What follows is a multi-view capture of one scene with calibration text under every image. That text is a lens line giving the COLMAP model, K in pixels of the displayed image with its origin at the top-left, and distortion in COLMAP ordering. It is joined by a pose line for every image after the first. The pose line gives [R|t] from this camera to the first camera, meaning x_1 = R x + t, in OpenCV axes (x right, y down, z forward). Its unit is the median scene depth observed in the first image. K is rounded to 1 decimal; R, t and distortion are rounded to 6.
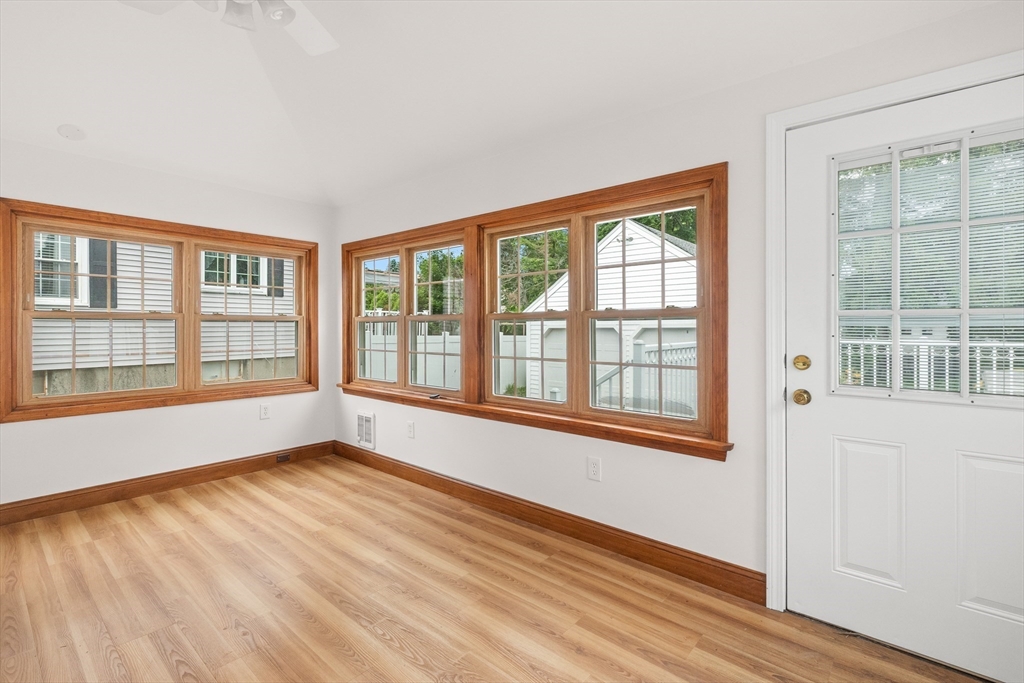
lens RADIAL K [[465.6, 0, 512.0], [0, 465.6, 324.2], [0, 0, 1]] dist [0.004453, -0.000654]
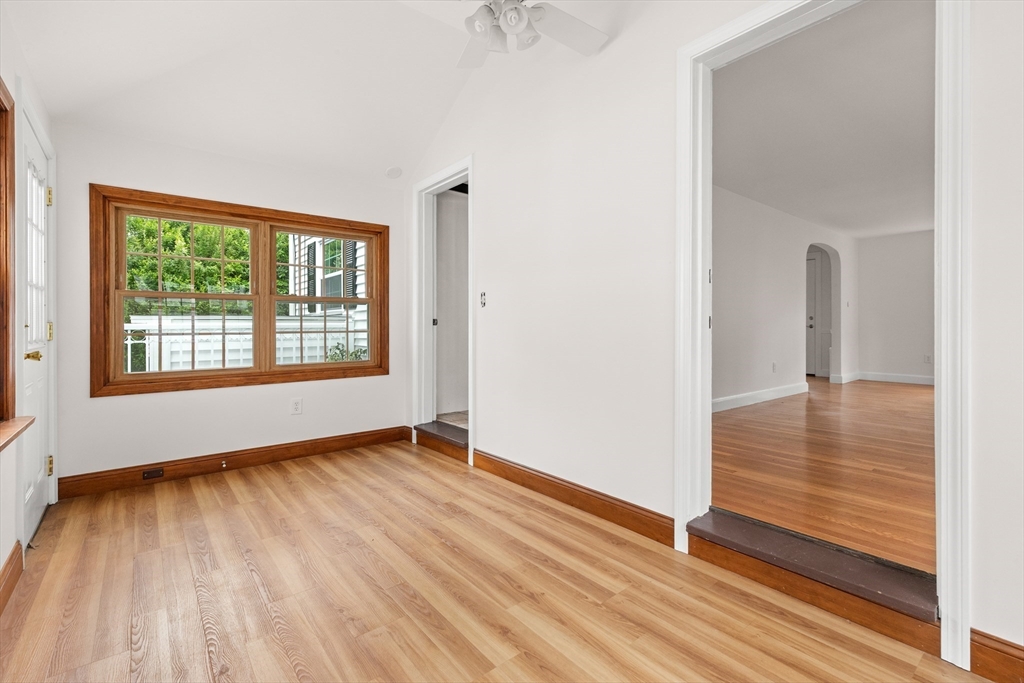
lens RADIAL K [[465.6, 0, 509.6], [0, 465.6, 328.3], [0, 0, 1]] dist [0.004453, -0.000654]
pose [[-0.983358, 0.002882, 0.181655, -0.521771], [0.002600, 0.999995, -0.001789, 0.072843], [-0.181659, -0.001287, -0.983361, 1.415819]]
